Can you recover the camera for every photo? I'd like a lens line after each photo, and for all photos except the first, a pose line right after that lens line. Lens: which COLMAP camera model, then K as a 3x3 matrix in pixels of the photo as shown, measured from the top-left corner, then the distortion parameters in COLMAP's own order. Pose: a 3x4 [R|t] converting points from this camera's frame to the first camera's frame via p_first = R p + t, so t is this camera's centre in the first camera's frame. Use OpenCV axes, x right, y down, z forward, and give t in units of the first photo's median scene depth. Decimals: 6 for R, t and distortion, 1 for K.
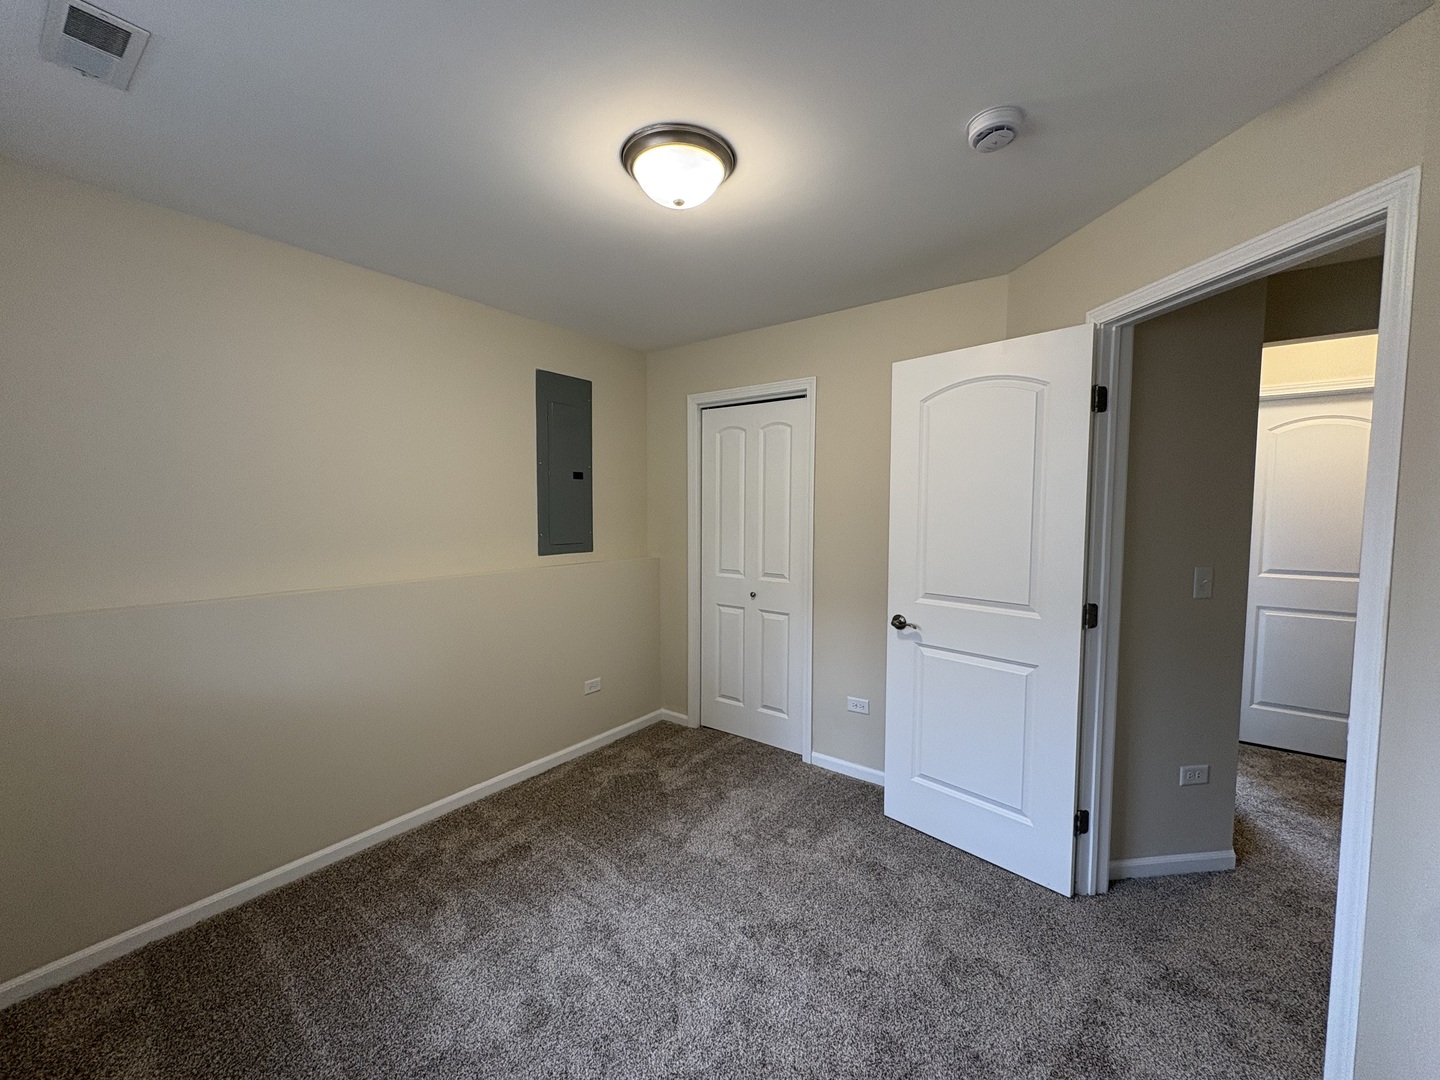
lens RADIAL K [[573.4, 0, 719.6], [0, 573.4, 542.9], [0, 0, 1]] dist [0.001334, -0.000443]
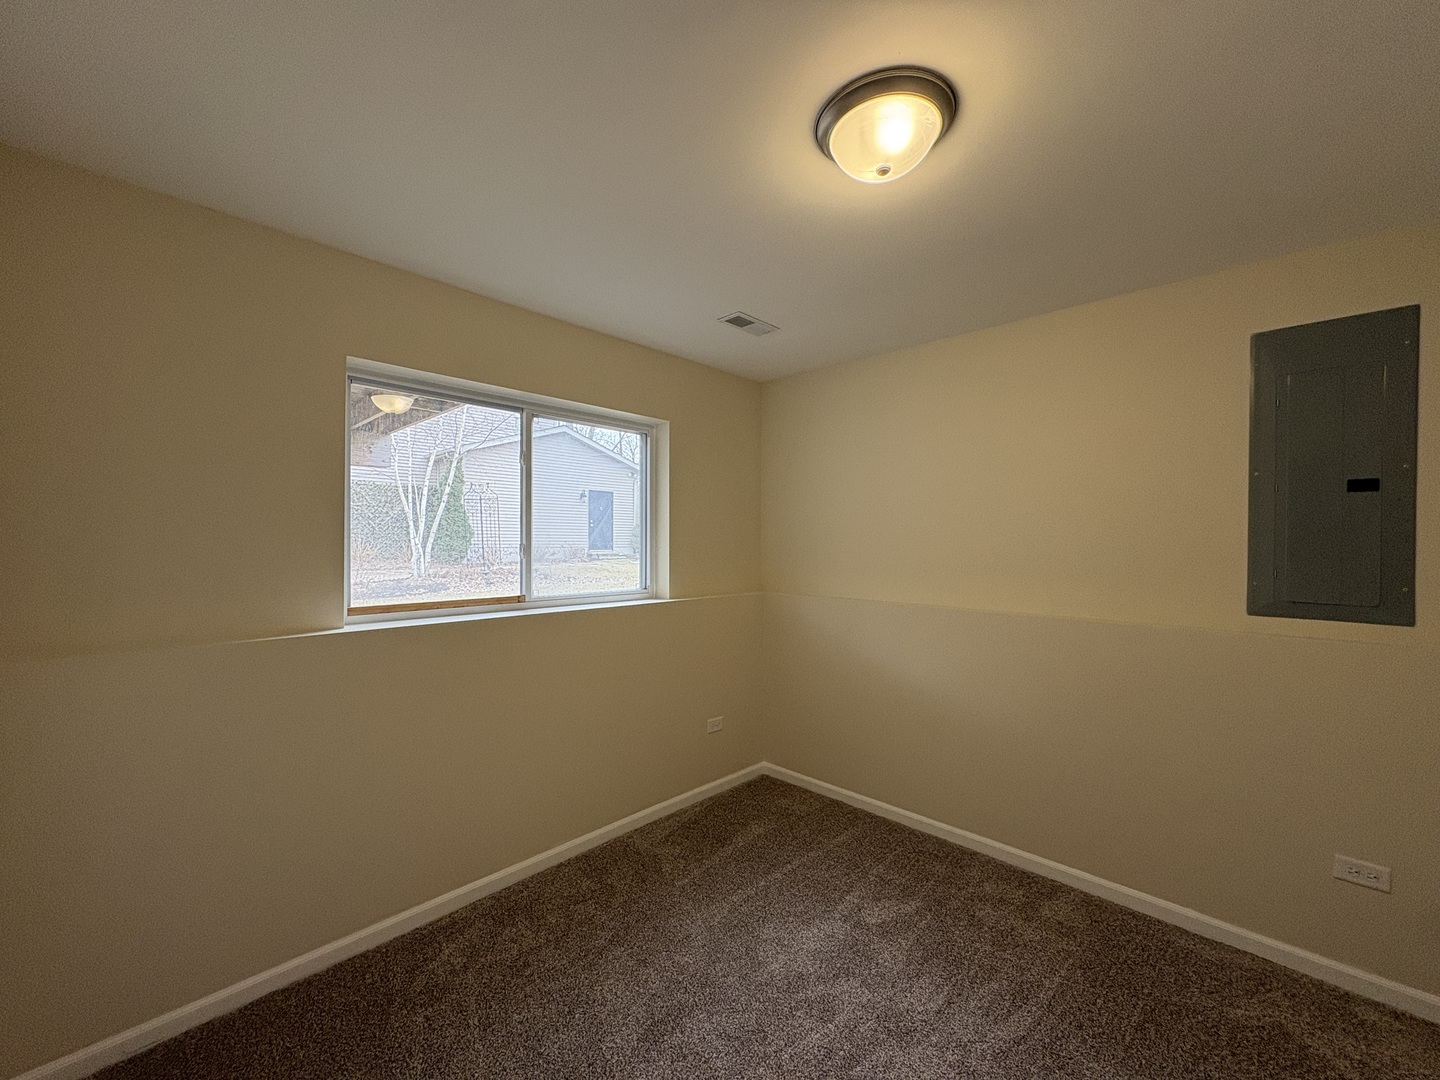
lens RADIAL K [[573.4, 0, 719.6], [0, 573.4, 542.9], [0, 0, 1]] dist [0.001334, -0.000443]
pose [[-0.132637, 0.002304, -0.991162, 0.507399], [-0.065721, 0.997776, 0.011115, -0.033453], [0.988983, 0.066614, -0.132190, 0.590849]]
